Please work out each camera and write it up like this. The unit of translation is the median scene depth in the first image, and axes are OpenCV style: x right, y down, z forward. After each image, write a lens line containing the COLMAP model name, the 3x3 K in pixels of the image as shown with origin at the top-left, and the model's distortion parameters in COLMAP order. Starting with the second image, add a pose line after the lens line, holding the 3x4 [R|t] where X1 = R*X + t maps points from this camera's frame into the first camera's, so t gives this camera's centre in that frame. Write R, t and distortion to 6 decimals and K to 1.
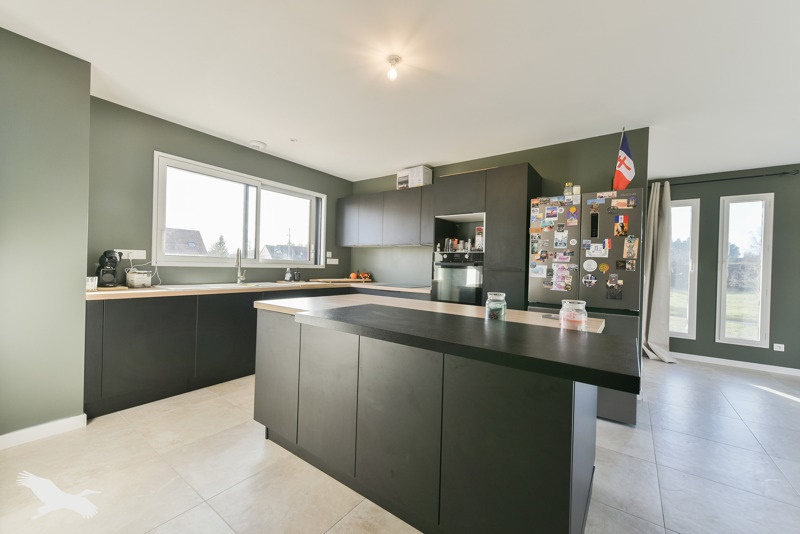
lens RADIAL K [[317.2, 0, 398.8], [0, 317.2, 264.9], [0, 0, 1]] dist [0.001169, 0.000039]
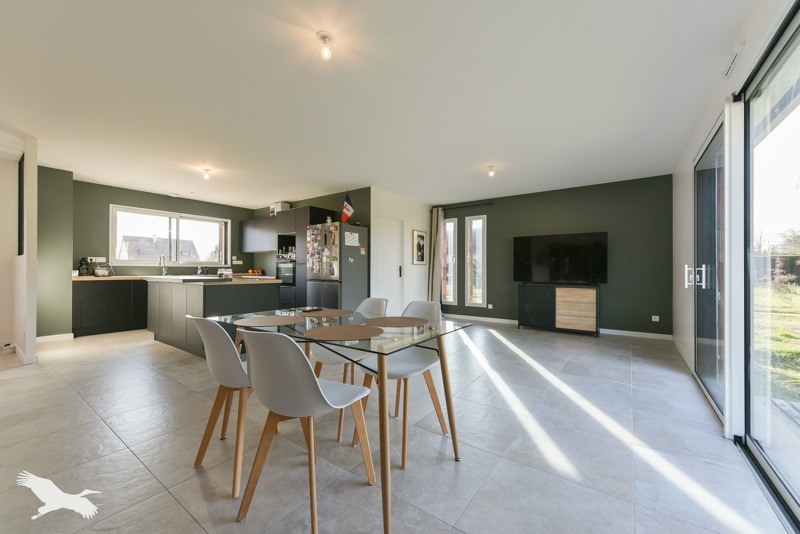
lens RADIAL K [[316.2, 0, 400.0], [0, 316.2, 267.0], [0, 0, 1]] dist [0.000388, -0.000006]
pose [[0.999688, -0.023455, 0.008597, 0.818677], [0.023509, 0.999704, -0.006265, 0.056923], [-0.008448, 0.006466, 0.999943, -0.781202]]
